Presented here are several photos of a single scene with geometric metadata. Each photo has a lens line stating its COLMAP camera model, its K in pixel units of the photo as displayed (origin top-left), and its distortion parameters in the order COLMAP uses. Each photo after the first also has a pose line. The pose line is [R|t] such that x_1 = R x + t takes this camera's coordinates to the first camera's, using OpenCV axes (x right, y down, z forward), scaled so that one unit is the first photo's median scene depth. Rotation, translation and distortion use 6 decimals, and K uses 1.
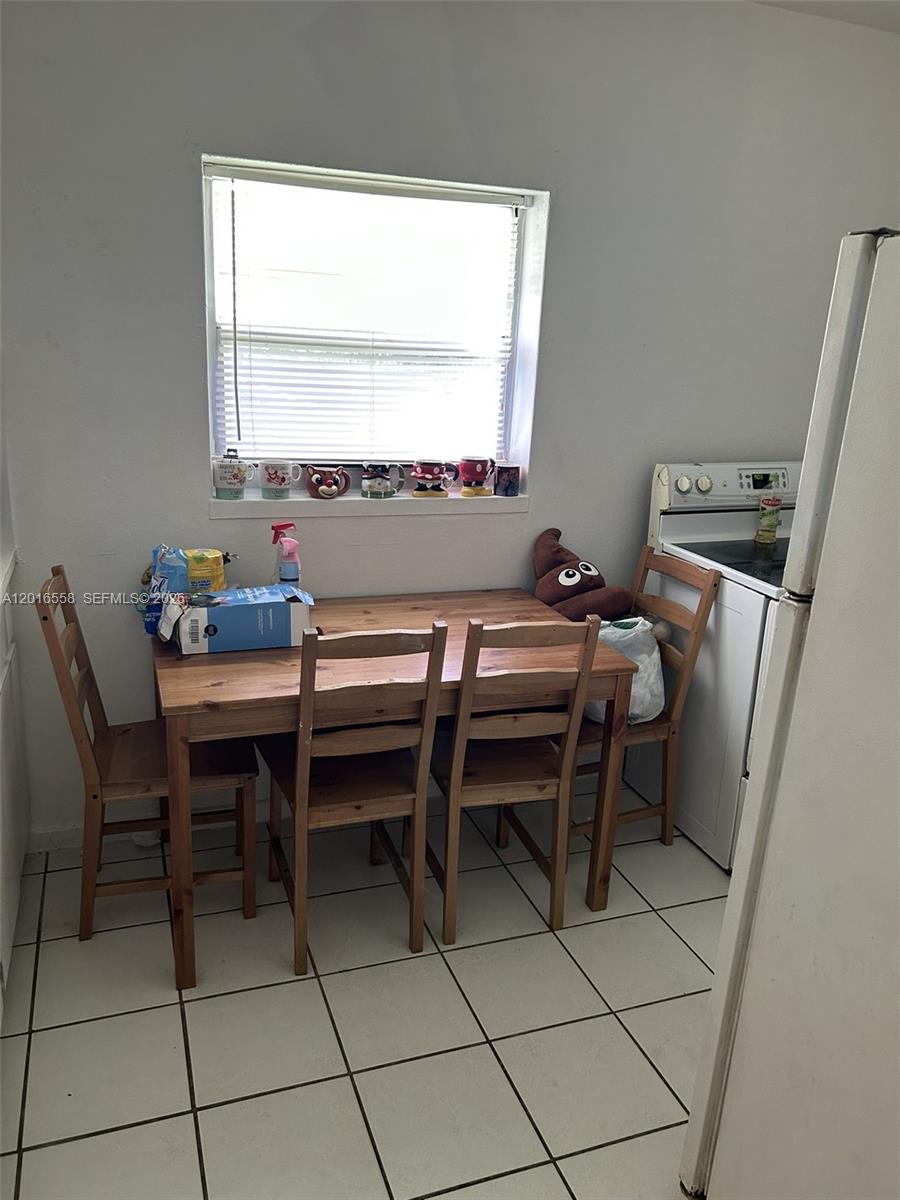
lens RADIAL K [[902.6, 0, 450.0], [0, 902.6, 600.0], [0, 0, 1]] dist [0.033383, -0.050923]
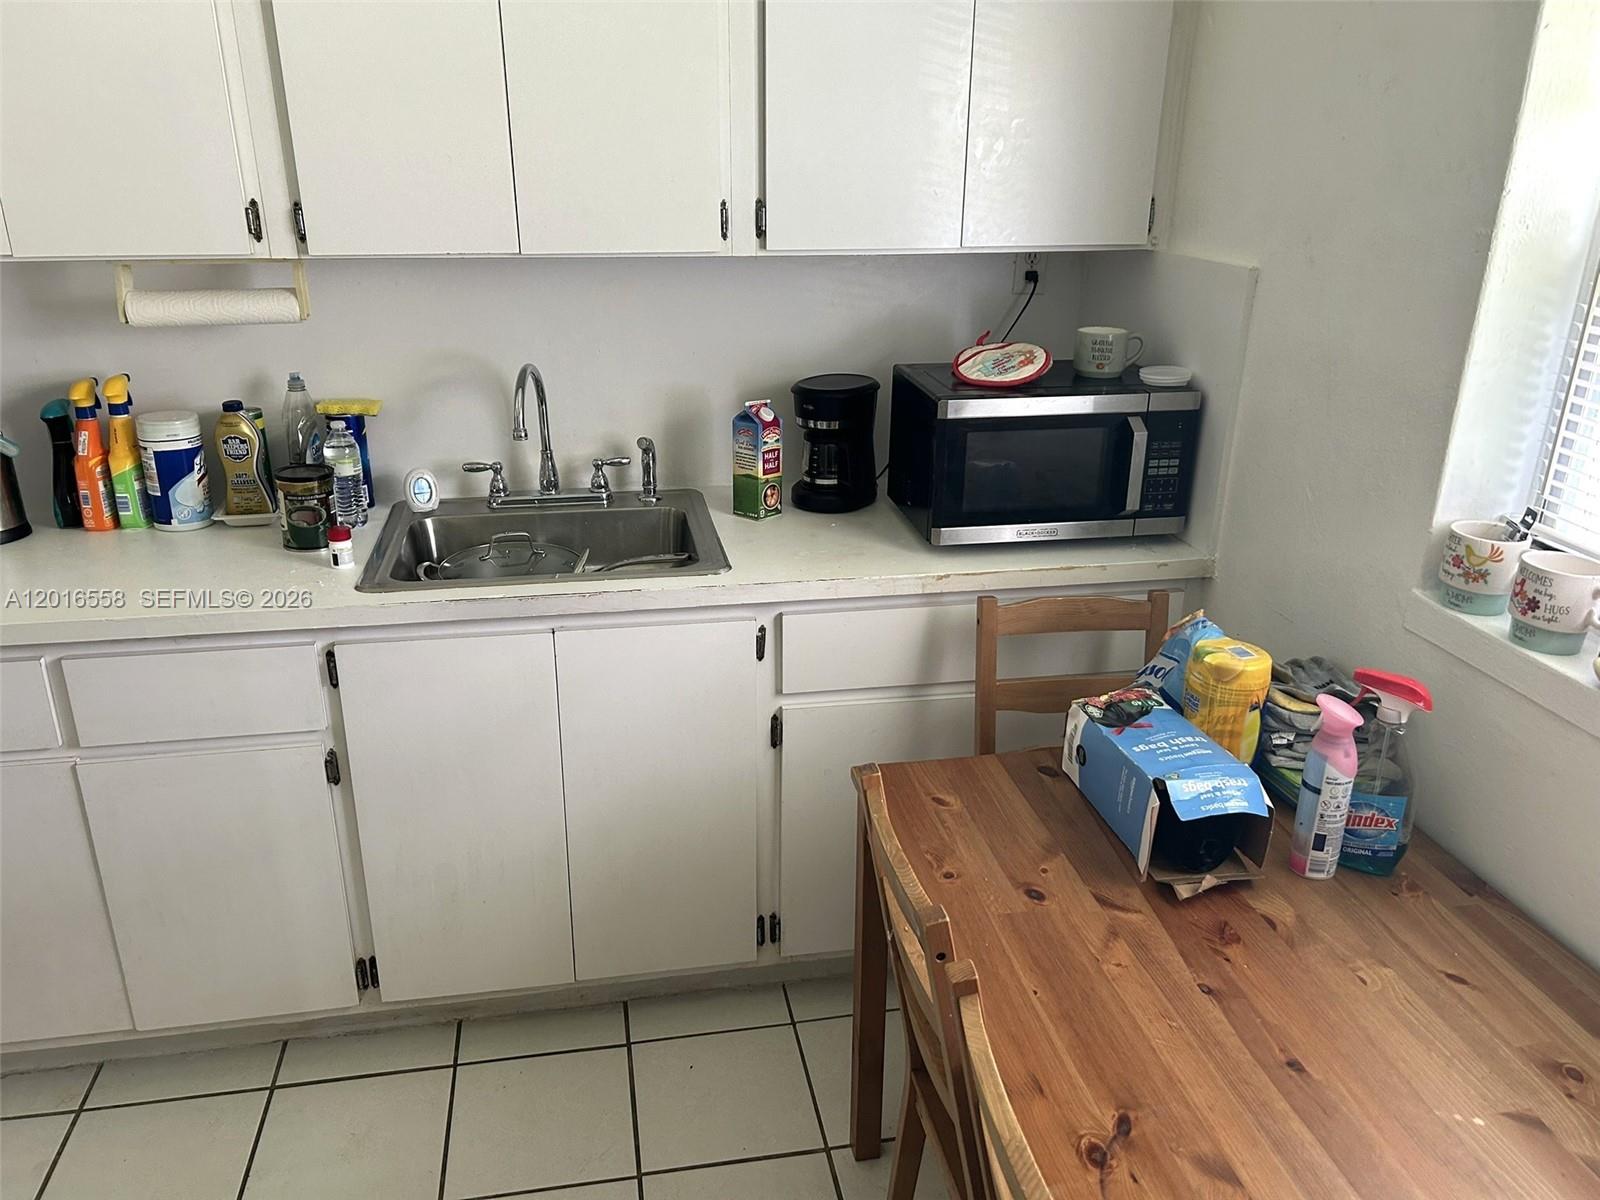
lens RADIAL K [[1203.5, 0, 800.0], [0, 1203.5, 600.0], [0, 0, 1]] dist [0.033383, -0.050923]
pose [[-0.164252, 0.299200, -0.939947, 0.397554], [-0.301449, 0.892077, 0.336639, -0.224345], [0.939228, 0.338640, -0.056332, 0.727520]]
